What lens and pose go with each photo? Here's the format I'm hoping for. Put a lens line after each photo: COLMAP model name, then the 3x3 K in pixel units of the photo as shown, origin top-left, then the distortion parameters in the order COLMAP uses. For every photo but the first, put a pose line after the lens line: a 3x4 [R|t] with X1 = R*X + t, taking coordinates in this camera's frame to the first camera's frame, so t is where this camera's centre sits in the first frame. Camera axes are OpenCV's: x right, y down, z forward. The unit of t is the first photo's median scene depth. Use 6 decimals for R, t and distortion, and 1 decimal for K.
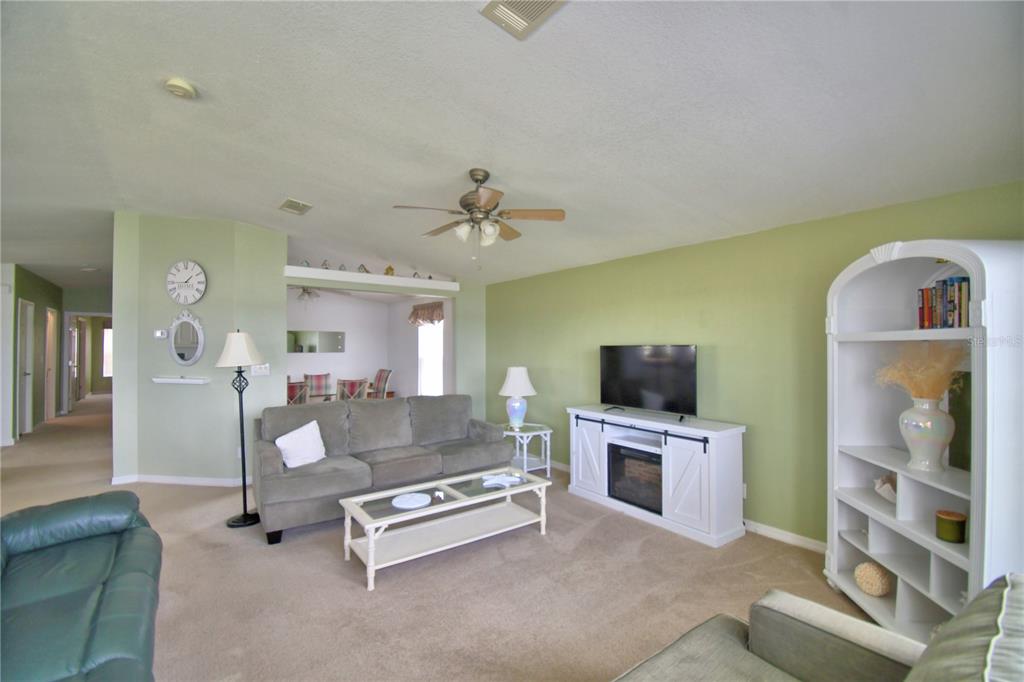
lens RADIAL K [[450.4, 0, 504.8], [0, 450.4, 341.6], [0, 0, 1]] dist [0.003563, -0.017288]
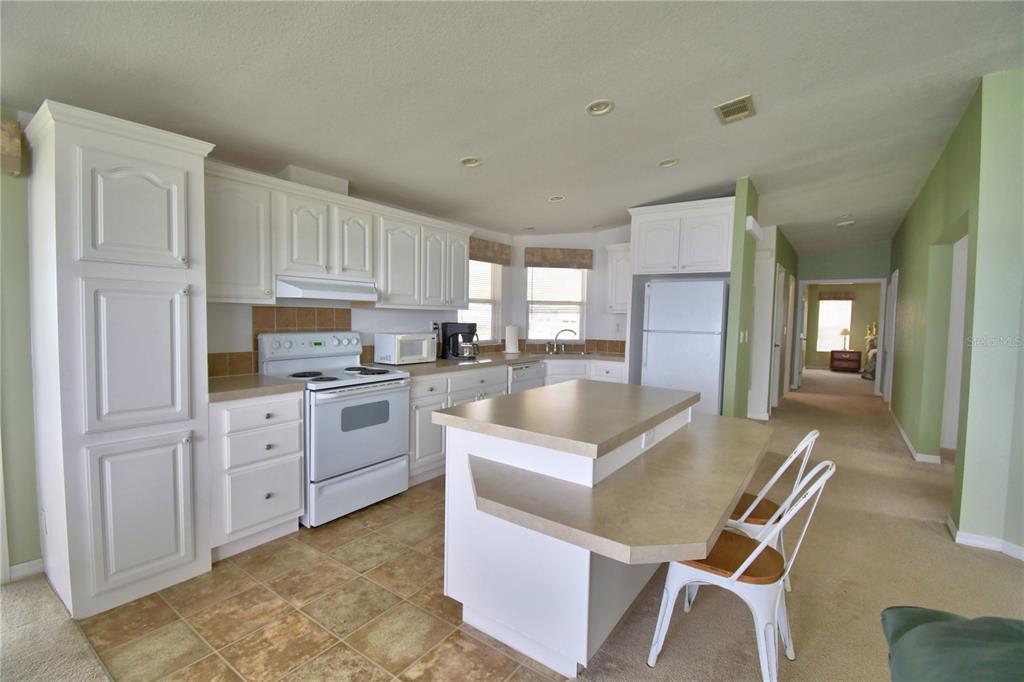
lens RADIAL K [[450.4, 0, 515.0], [0, 450.4, 342.9], [0, 0, 1]] dist [0.003563, -0.017288]
pose [[0.312416, 0.059306, -0.948092, -0.640476], [-0.006924, 0.998165, 0.060157, 0.026340], [0.949920, -0.012230, 0.312254, 0.309207]]
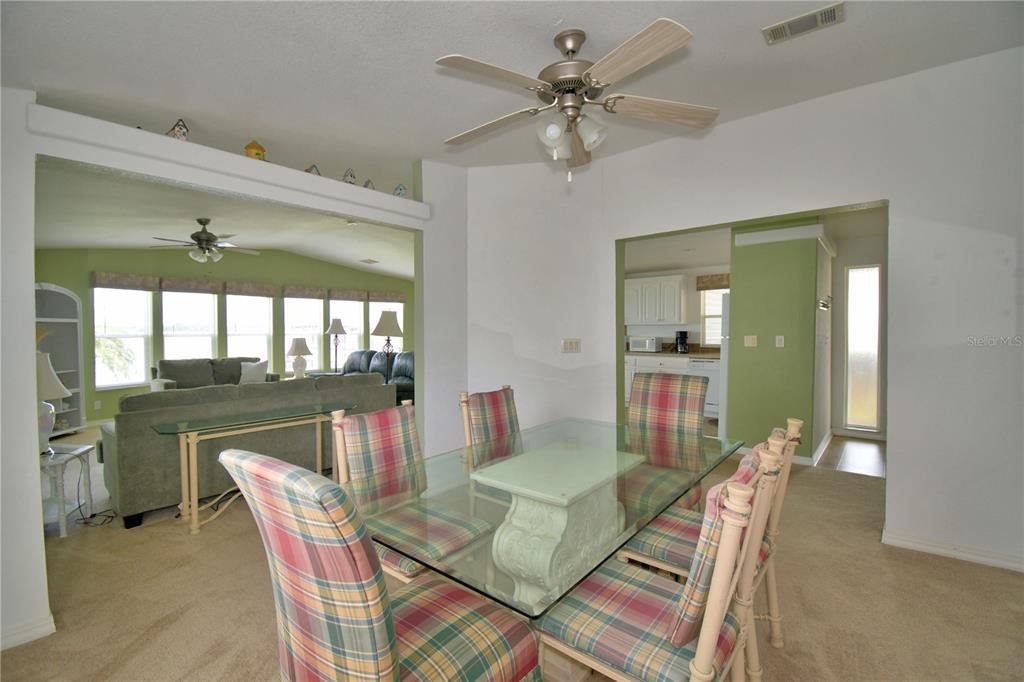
lens RADIAL K [[450.4, 0, 501.8], [0, 450.4, 339.2], [0, 0, 1]] dist [0.003563, -0.017288]
pose [[-0.973928, 0.011680, -0.226558, -0.600358], [0.008733, 0.999864, 0.014007, 0.045459], [0.226691, 0.011663, -0.973897, 2.288298]]
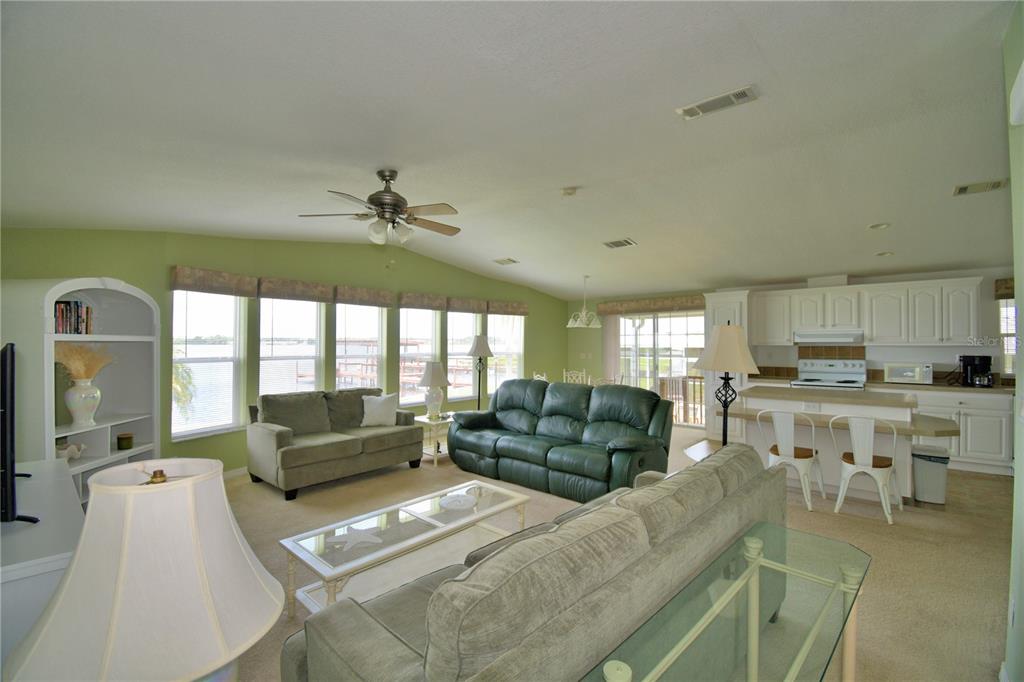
lens RADIAL K [[450.4, 0, 504.7], [0, 450.4, 339.4], [0, 0, 1]] dist [0.003563, -0.017288]
pose [[-0.979323, 0.000250, -0.202304, -0.089741], [0.004283, 0.999801, -0.019495, 0.015008], [0.202259, -0.019958, -0.979129, 1.605204]]
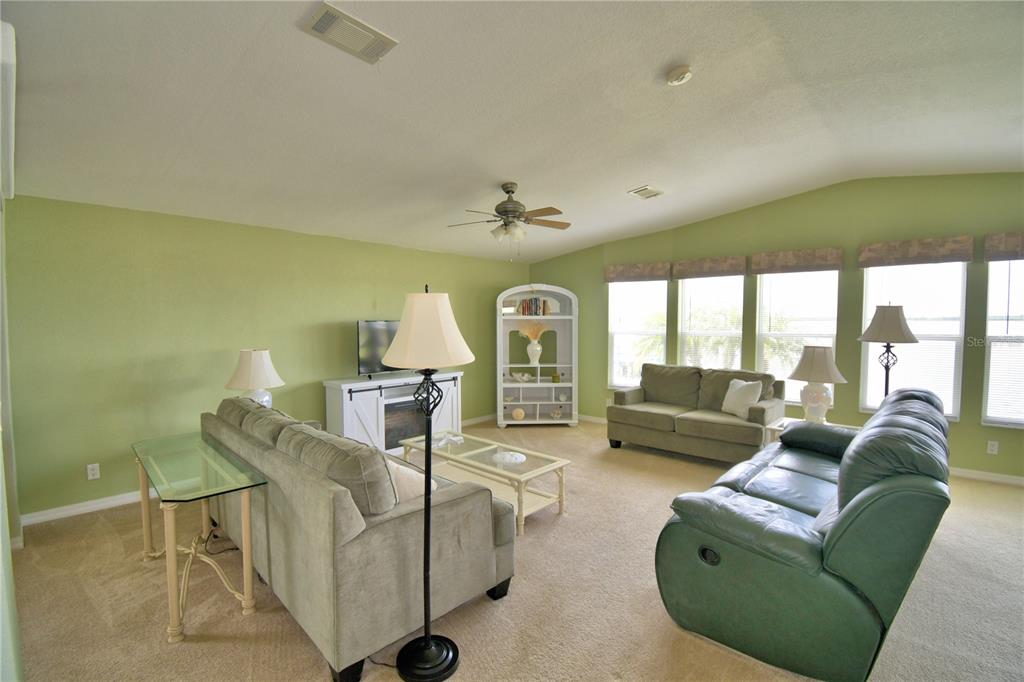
lens RADIAL K [[450.4, 0, 508.9], [0, 450.4, 342.3], [0, 0, 1]] dist [0.003563, -0.017288]
pose [[-0.185516, -0.044063, 0.981653, -1.056286], [-0.006805, 0.999028, 0.043557, 0.010810], [-0.982618, 0.001401, -0.185635, 0.976092]]
